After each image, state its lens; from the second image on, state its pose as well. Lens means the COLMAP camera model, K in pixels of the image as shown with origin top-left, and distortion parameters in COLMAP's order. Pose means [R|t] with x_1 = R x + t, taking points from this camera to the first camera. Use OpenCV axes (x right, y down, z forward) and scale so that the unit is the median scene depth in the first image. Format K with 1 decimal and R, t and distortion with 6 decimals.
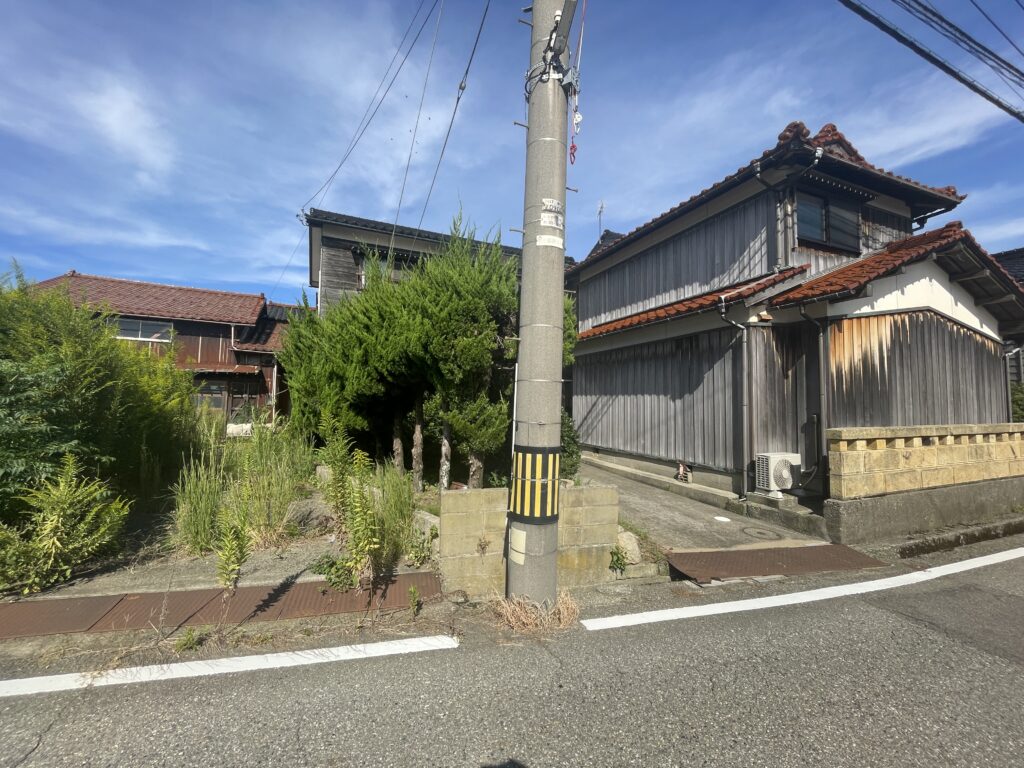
lens RADIAL K [[416.7, 0, 513.4], [0, 416.7, 394.0], [0, 0, 1]] dist [-0.001834, -0.000562]
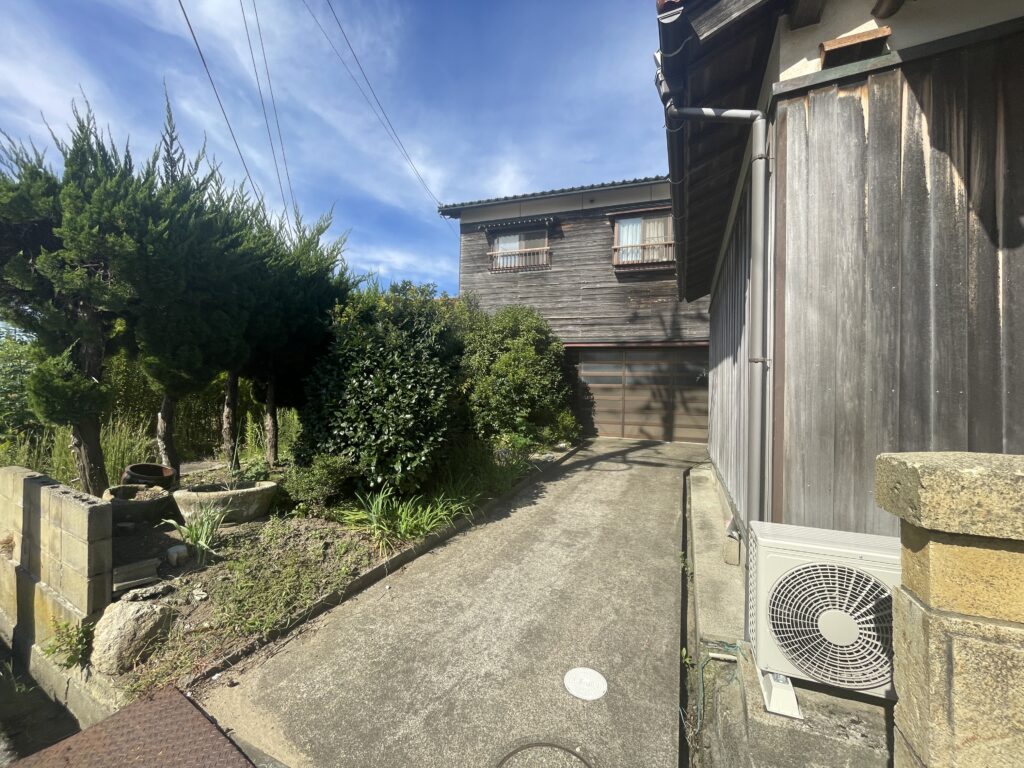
lens RADIAL K [[416.7, 0, 505.5], [0, 416.7, 391.8], [0, 0, 1]] dist [-0.001834, -0.000562]
pose [[0.716504, 0.003151, -0.697576, 0.644200], [0.002375, 0.999973, 0.006956, 0.048139], [0.697579, -0.006641, 0.716477, 0.649764]]
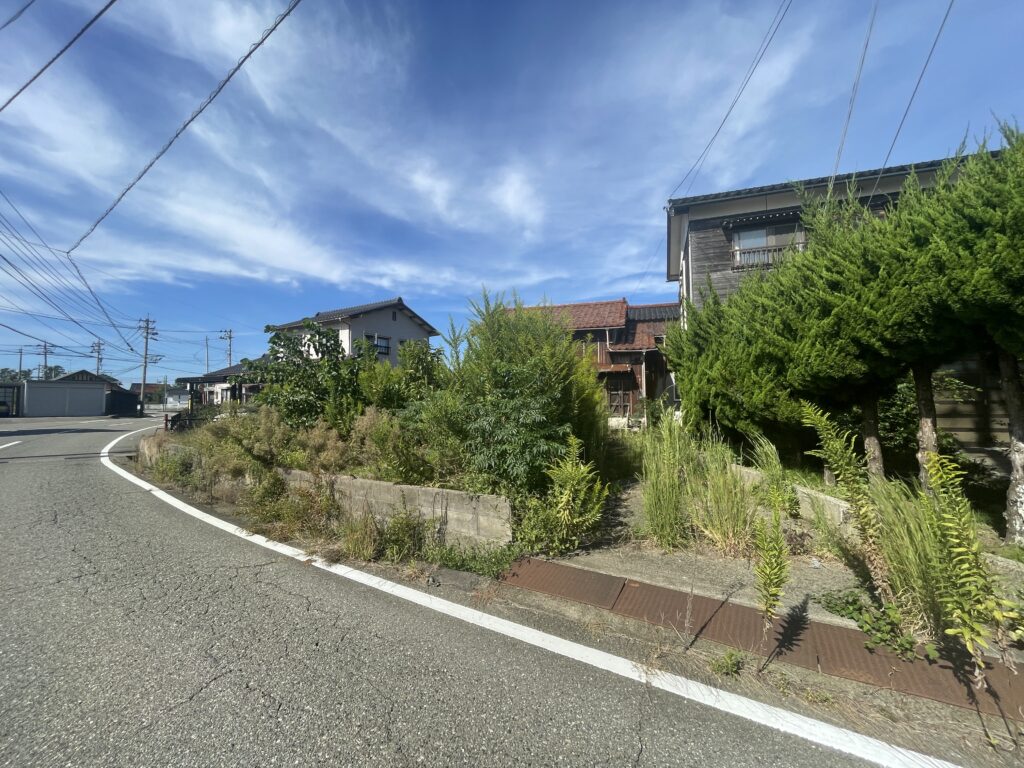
lens RADIAL K [[416.7, 0, 512.9], [0, 416.7, 388.7], [0, 0, 1]] dist [-0.001834, -0.000562]
pose [[0.713294, -0.037375, -0.699867, -0.198471], [0.034862, 0.999233, -0.017831, 0.013134], [0.699997, -0.011680, 0.714050, 0.040691]]
